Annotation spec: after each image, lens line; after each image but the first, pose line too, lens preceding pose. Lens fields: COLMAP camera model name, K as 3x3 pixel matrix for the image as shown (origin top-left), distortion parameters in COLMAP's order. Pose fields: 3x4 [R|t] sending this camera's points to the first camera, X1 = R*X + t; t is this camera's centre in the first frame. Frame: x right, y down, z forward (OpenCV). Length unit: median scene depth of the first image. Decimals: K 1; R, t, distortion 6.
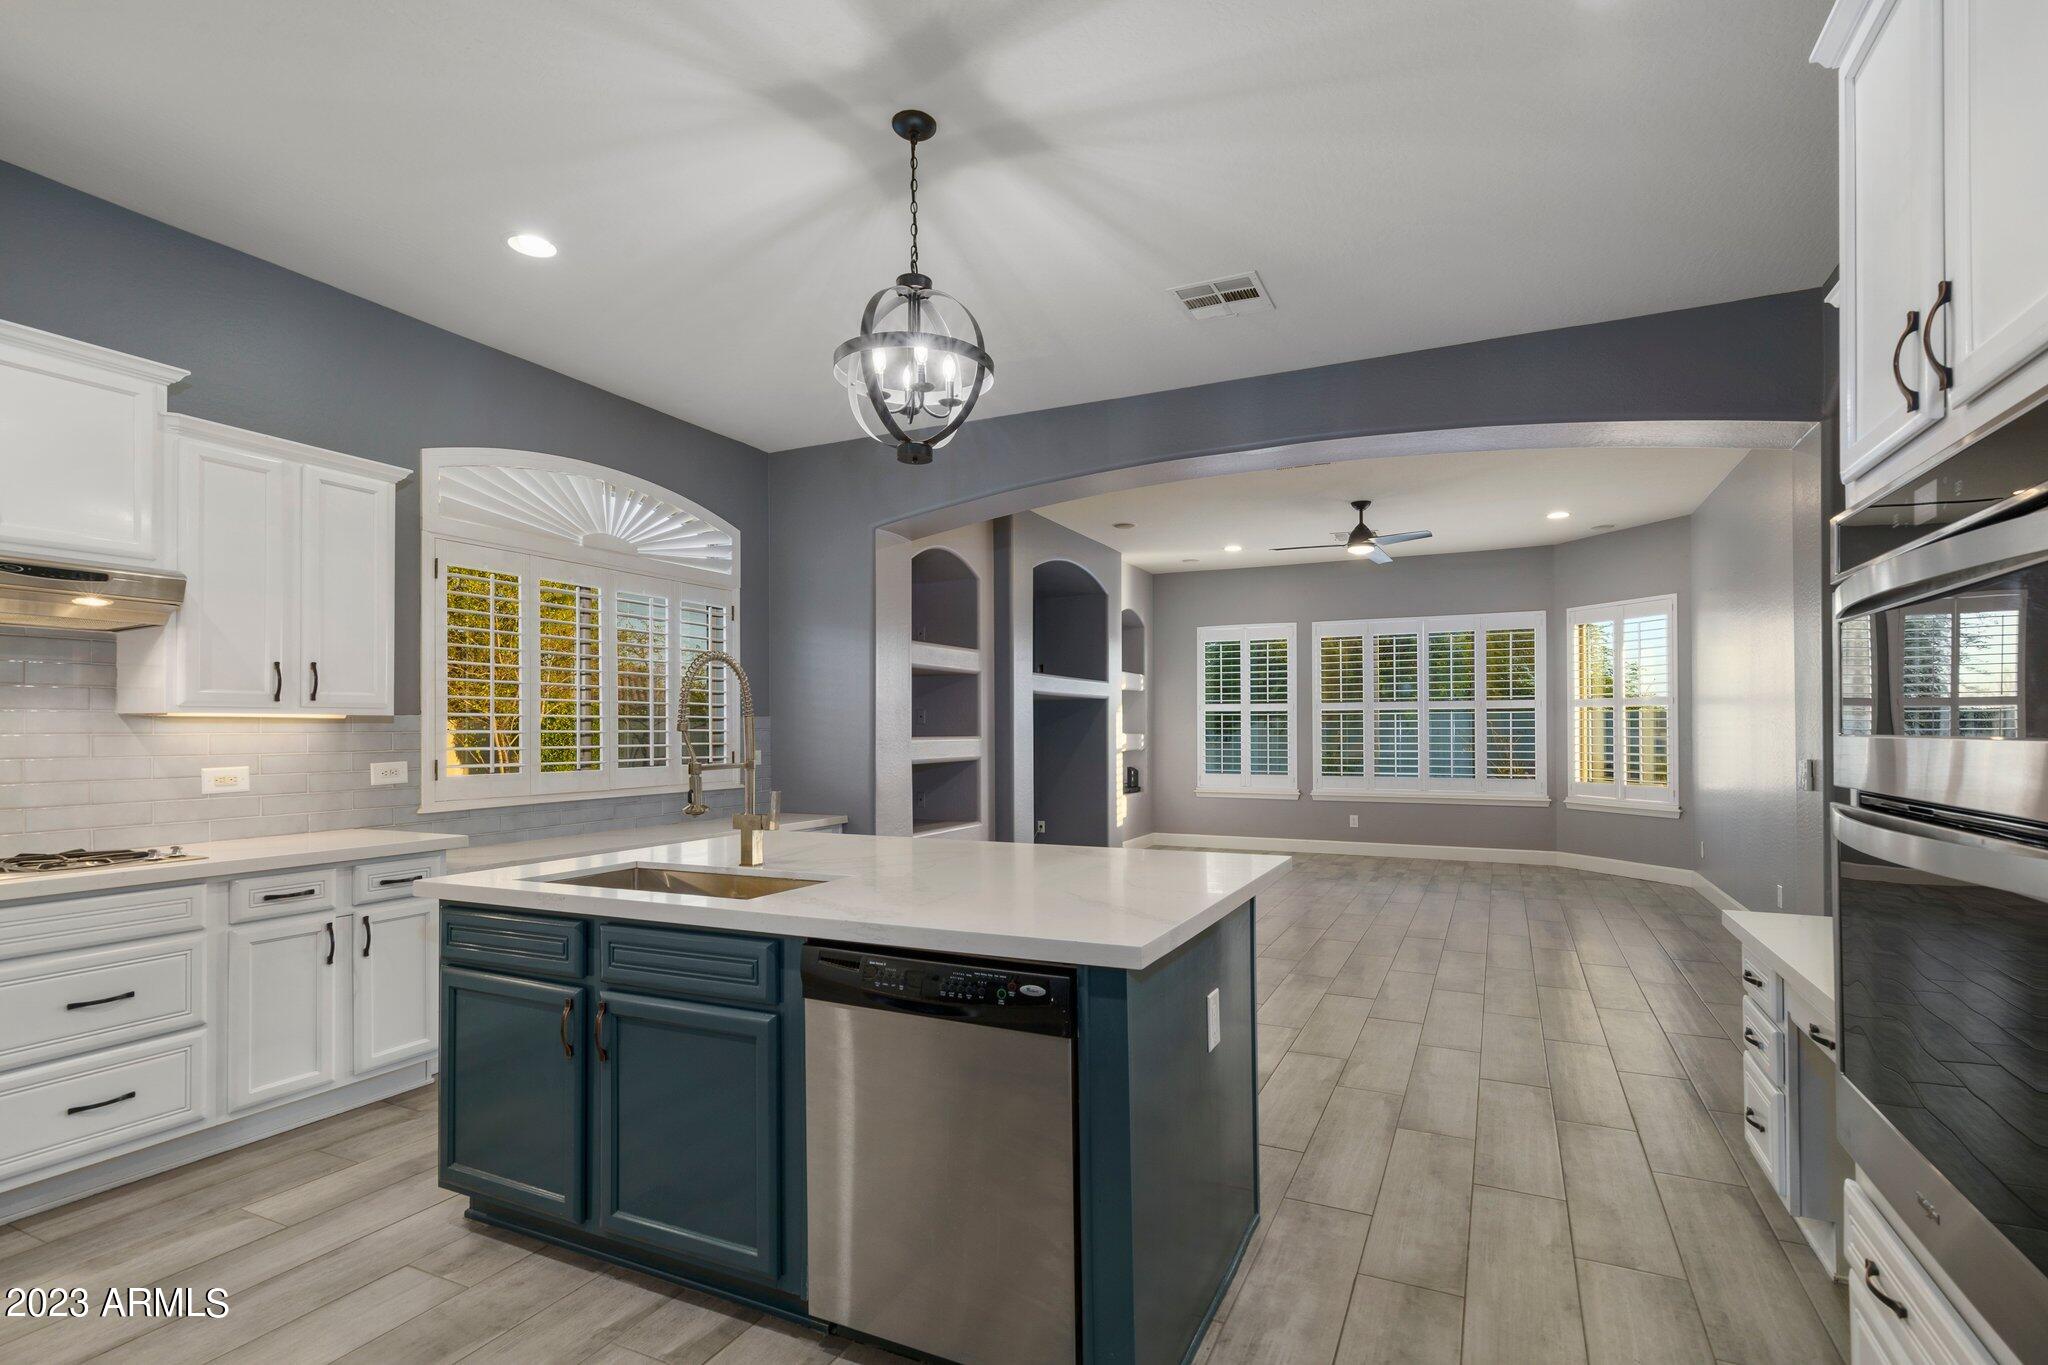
lens RADIAL K [[953.0, 0, 1022.6], [0, 953.0, 723.0], [0, 0, 1]] dist [0.008428, -0.000227]
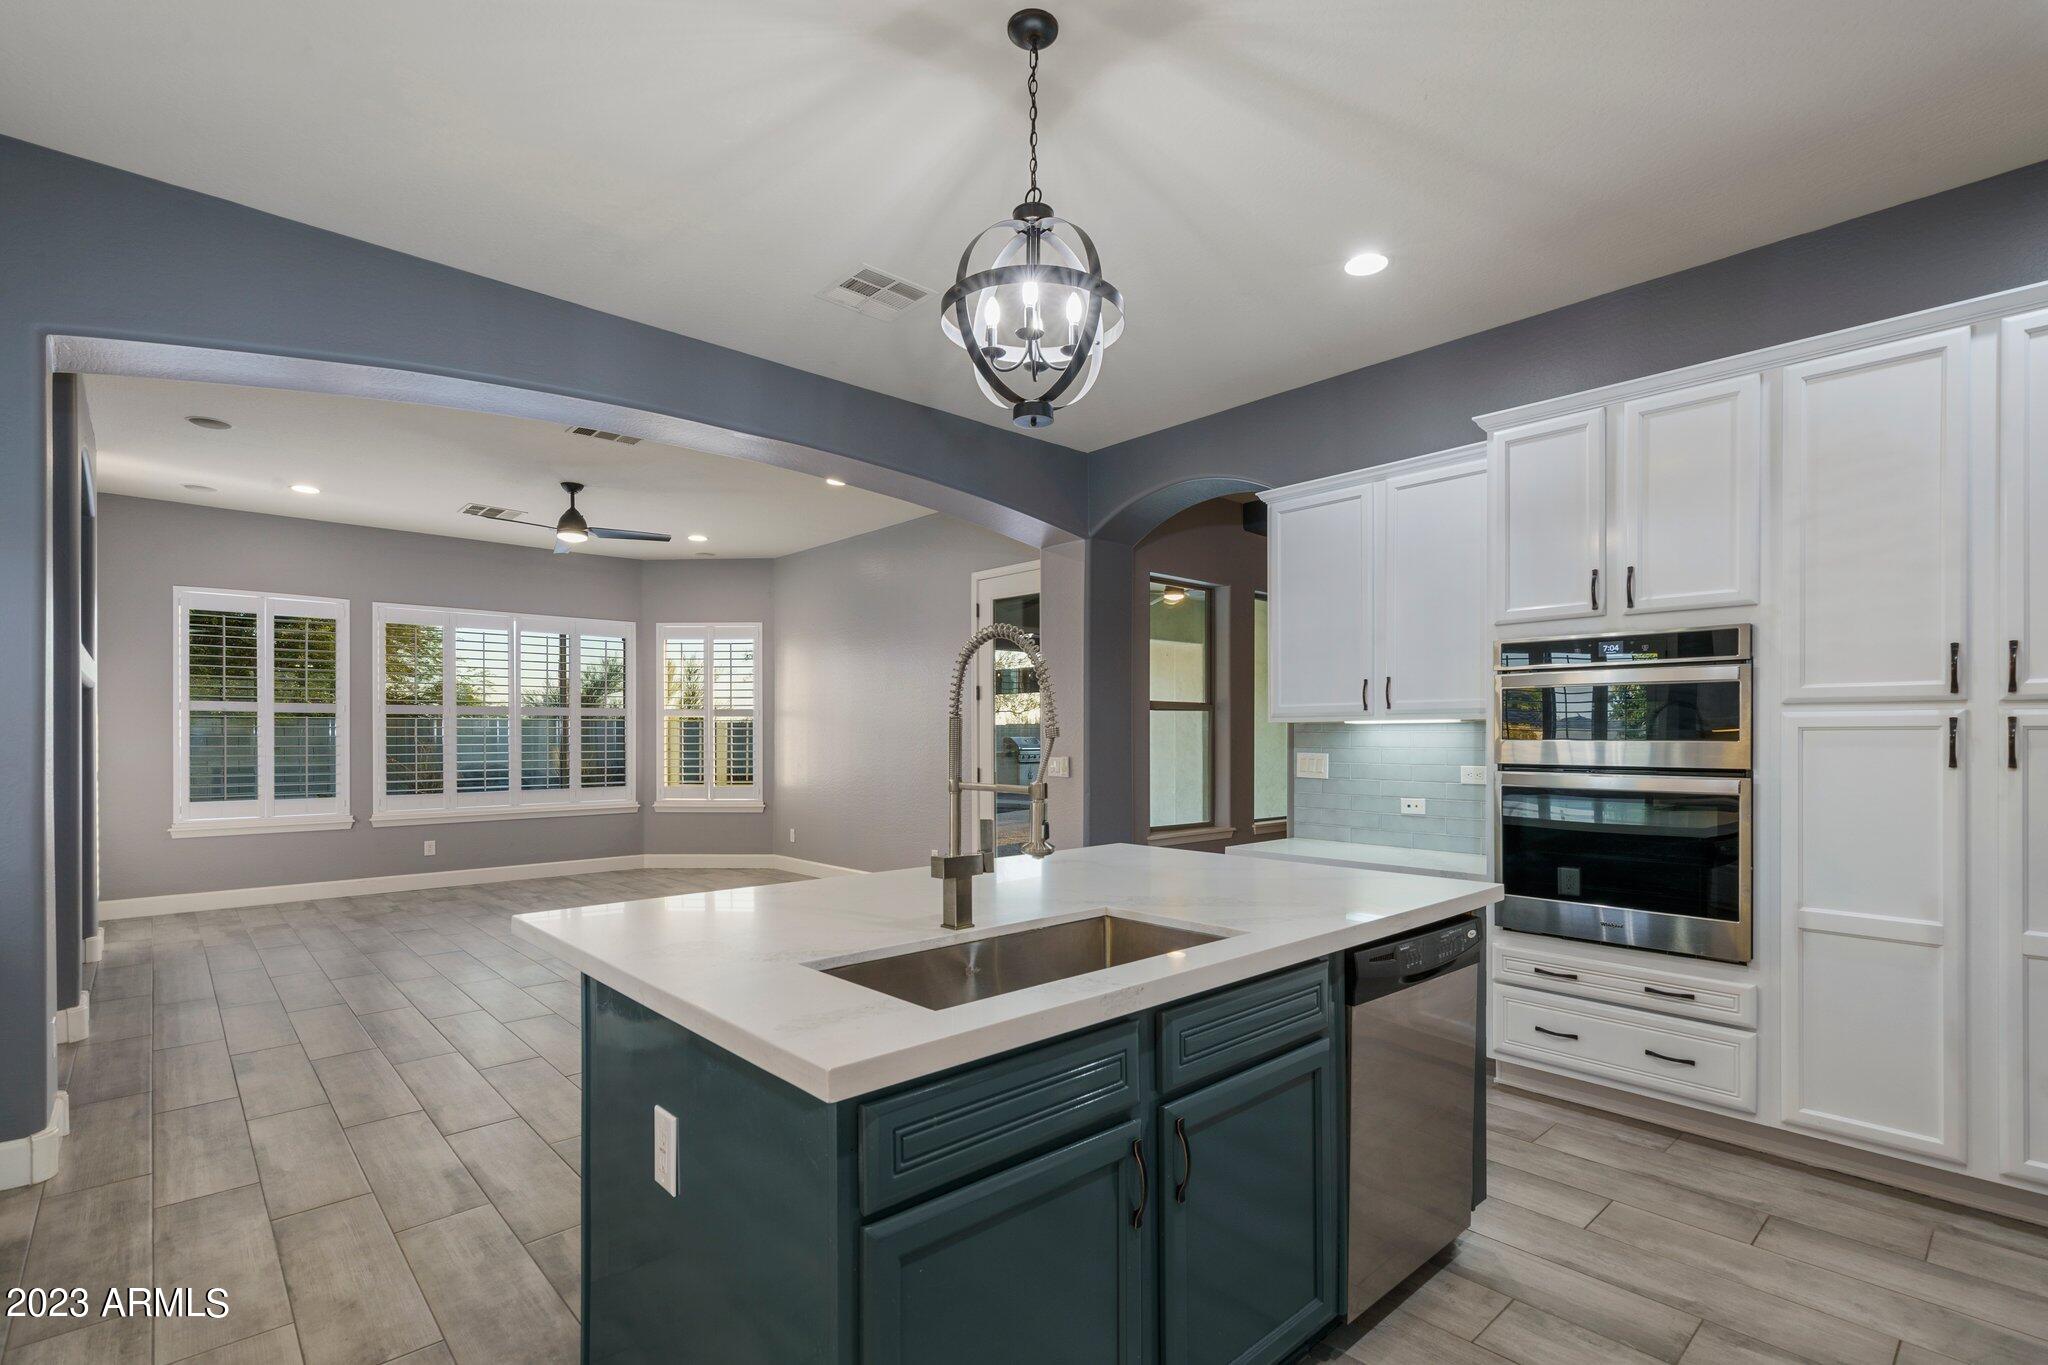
lens RADIAL K [[953.0, 0, 1086.2], [0, 953.0, 735.7], [0, 0, 1]] dist [0.008428, -0.000227]
pose [[0.342554, 0.001696, 0.939497, -0.255471], [-0.006006, 0.999982, 0.000384, 0.001494], [-0.939479, -0.005774, 0.342557, 0.187393]]
